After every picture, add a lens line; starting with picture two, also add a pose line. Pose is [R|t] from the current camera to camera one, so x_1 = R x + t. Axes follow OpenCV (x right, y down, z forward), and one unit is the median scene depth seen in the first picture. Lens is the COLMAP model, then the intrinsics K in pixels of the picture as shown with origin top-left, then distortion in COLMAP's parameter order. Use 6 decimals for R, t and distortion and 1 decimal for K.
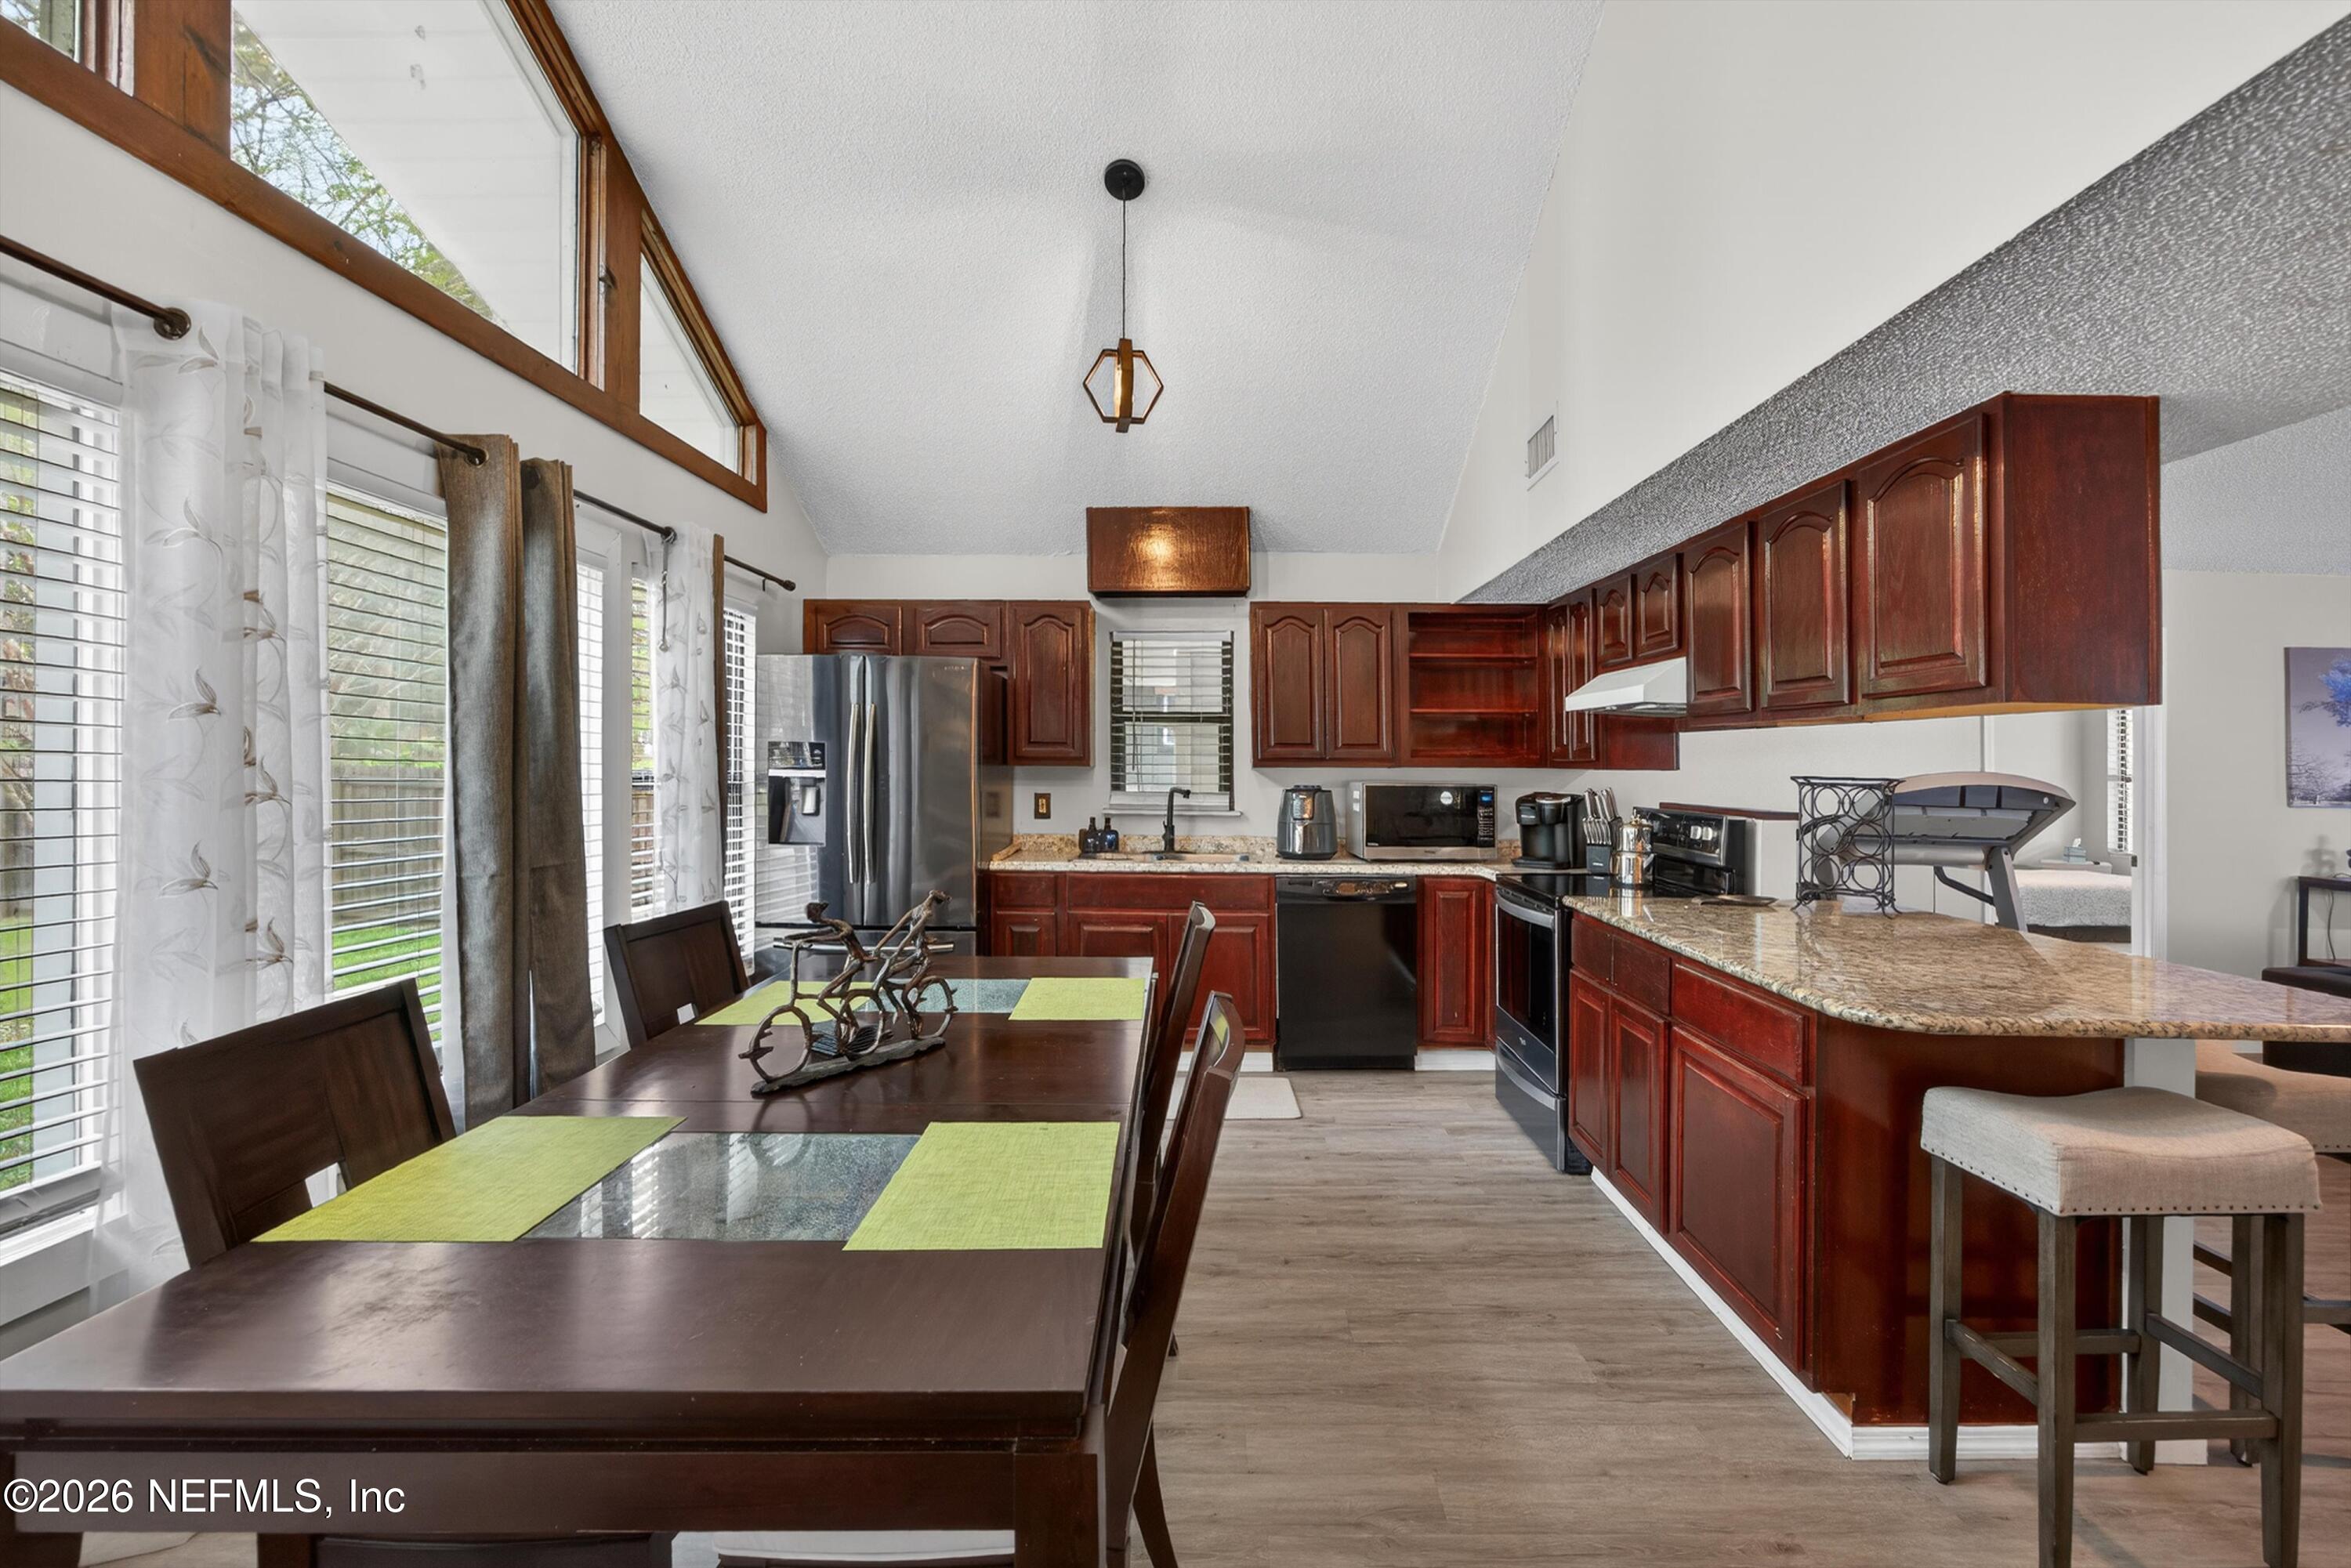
lens RADIAL K [[1039.7, 0, 1220.1], [0, 1039.7, 762.6], [0, 0, 1]] dist [-0.021327, 0.018954]
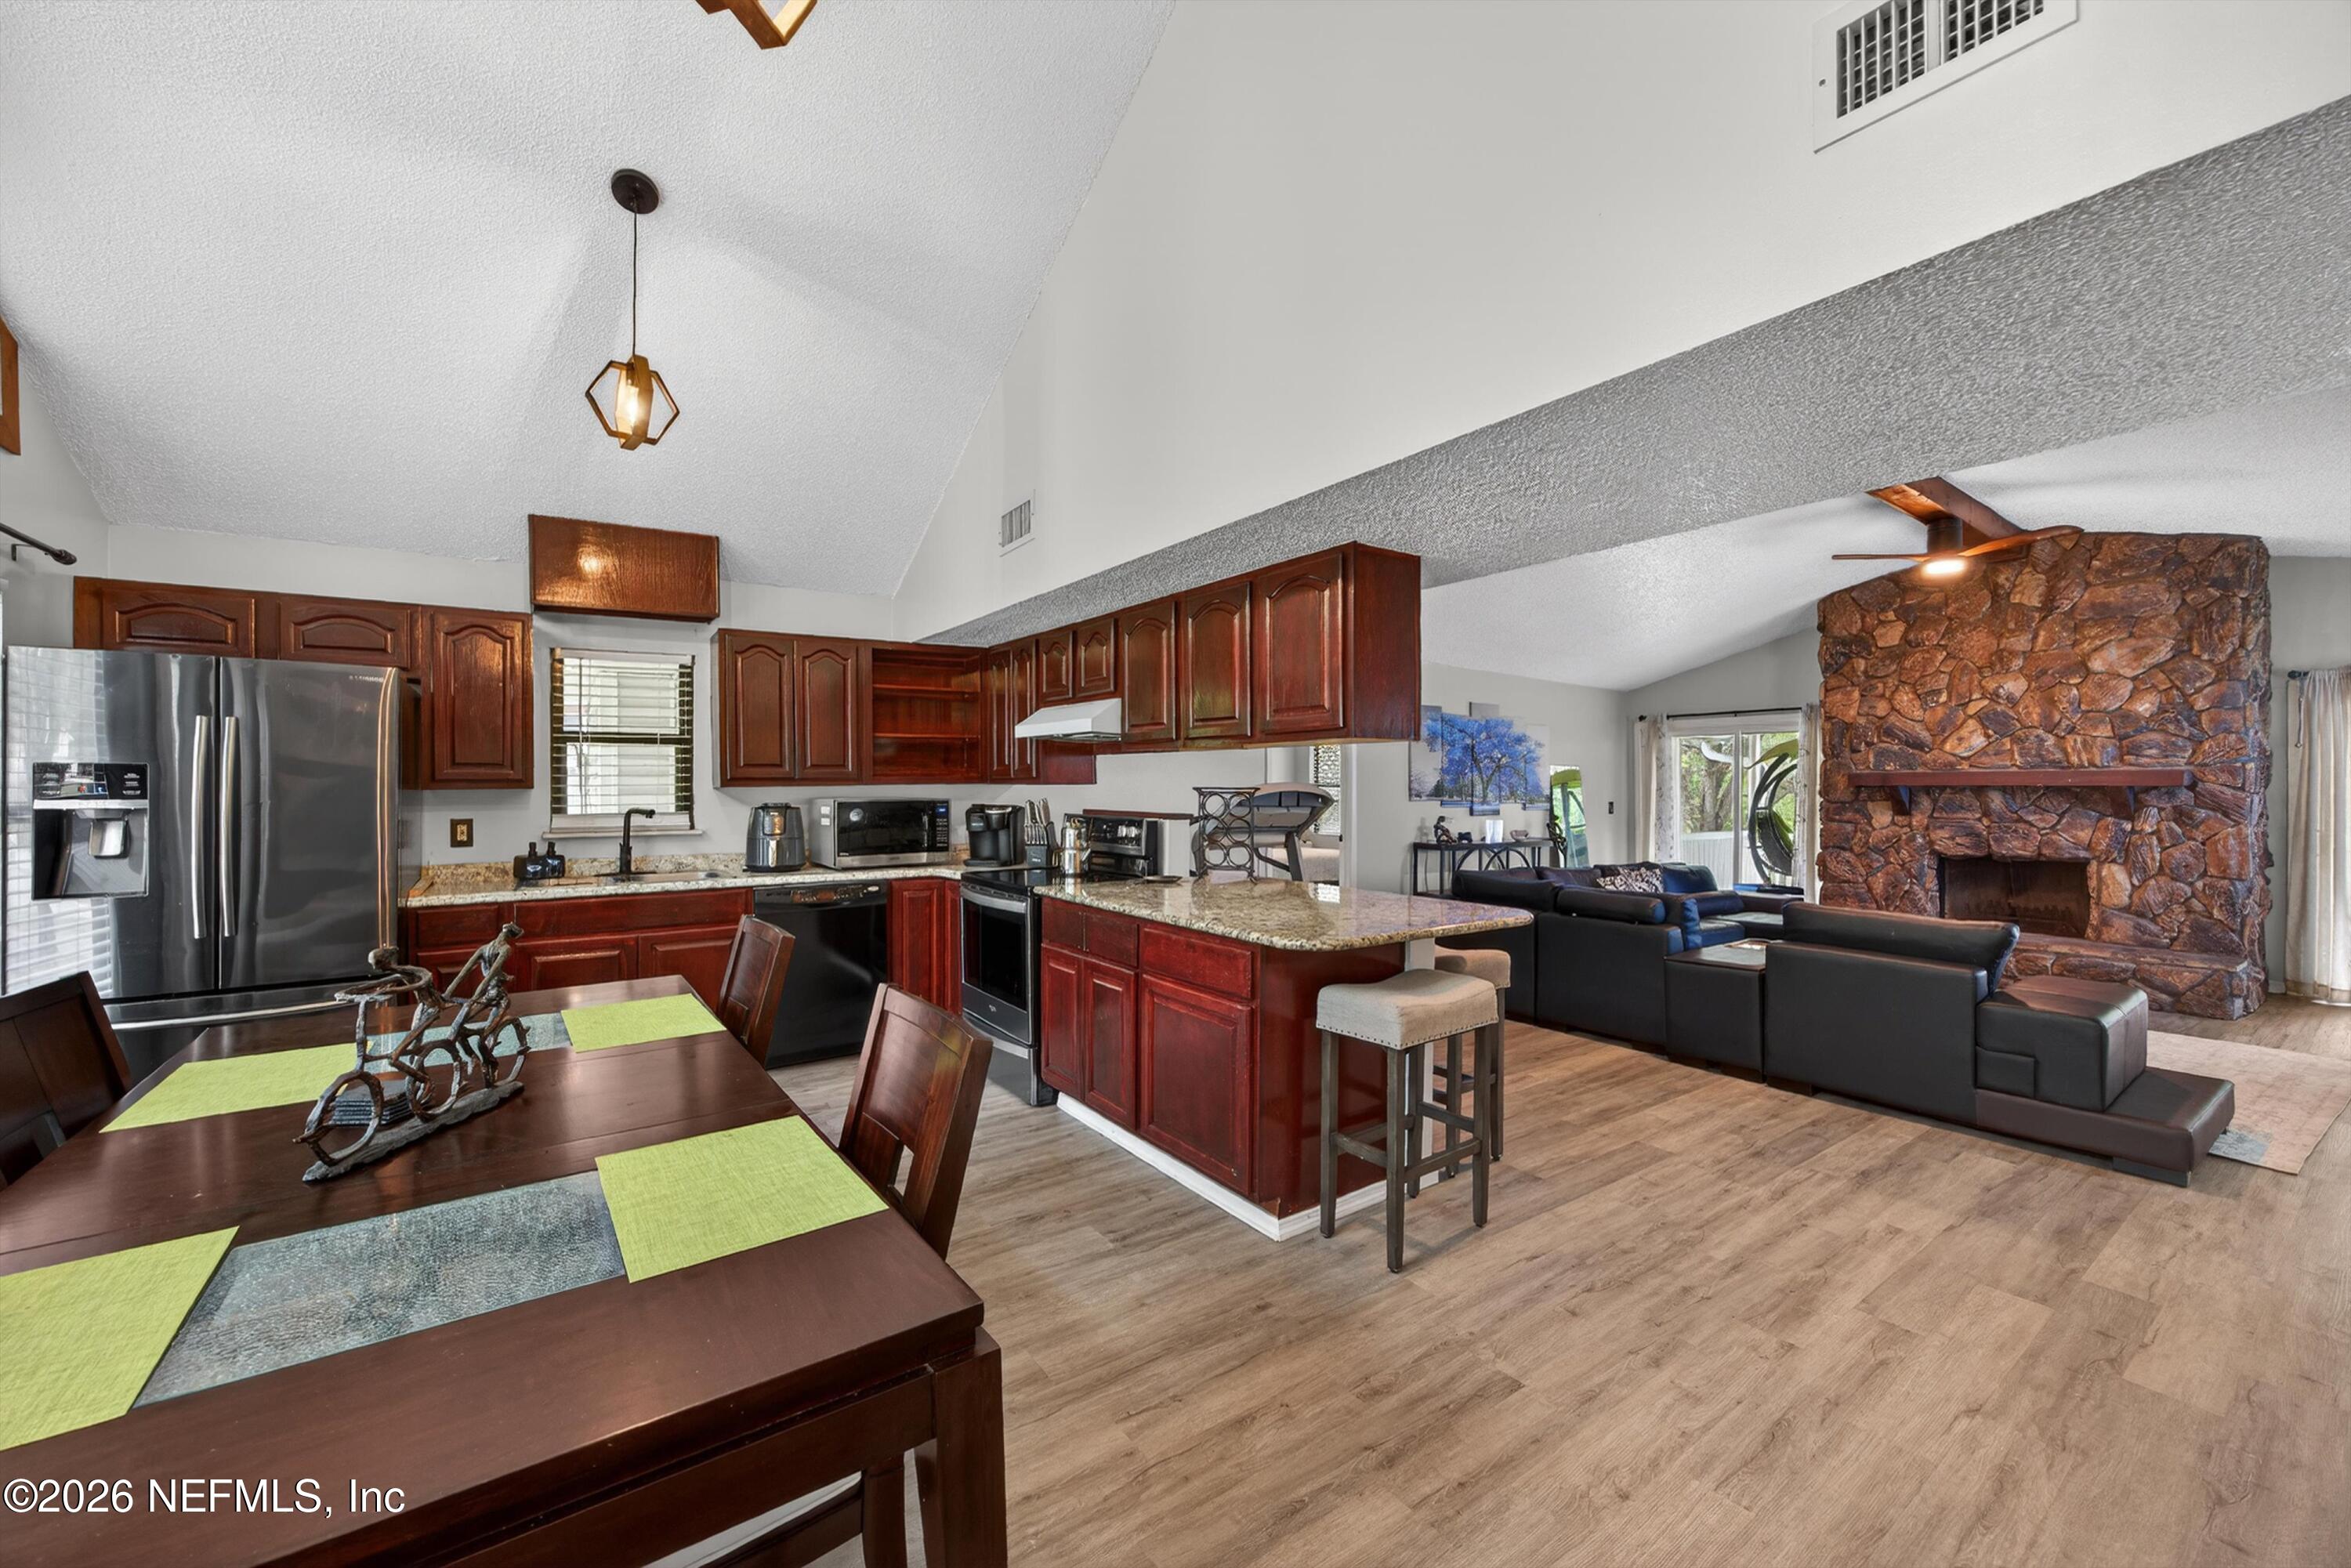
lens RADIAL K [[901.2, 0, 1166.5], [0, 901.2, 791.8], [0, 0, 1]] dist [-0.031432, 0.014890]
pose [[0.833261, -0.018406, 0.552574, -0.108407], [0.011145, 0.999802, 0.016497, -0.000672], [-0.552768, -0.007588, 0.833301, 0.007171]]
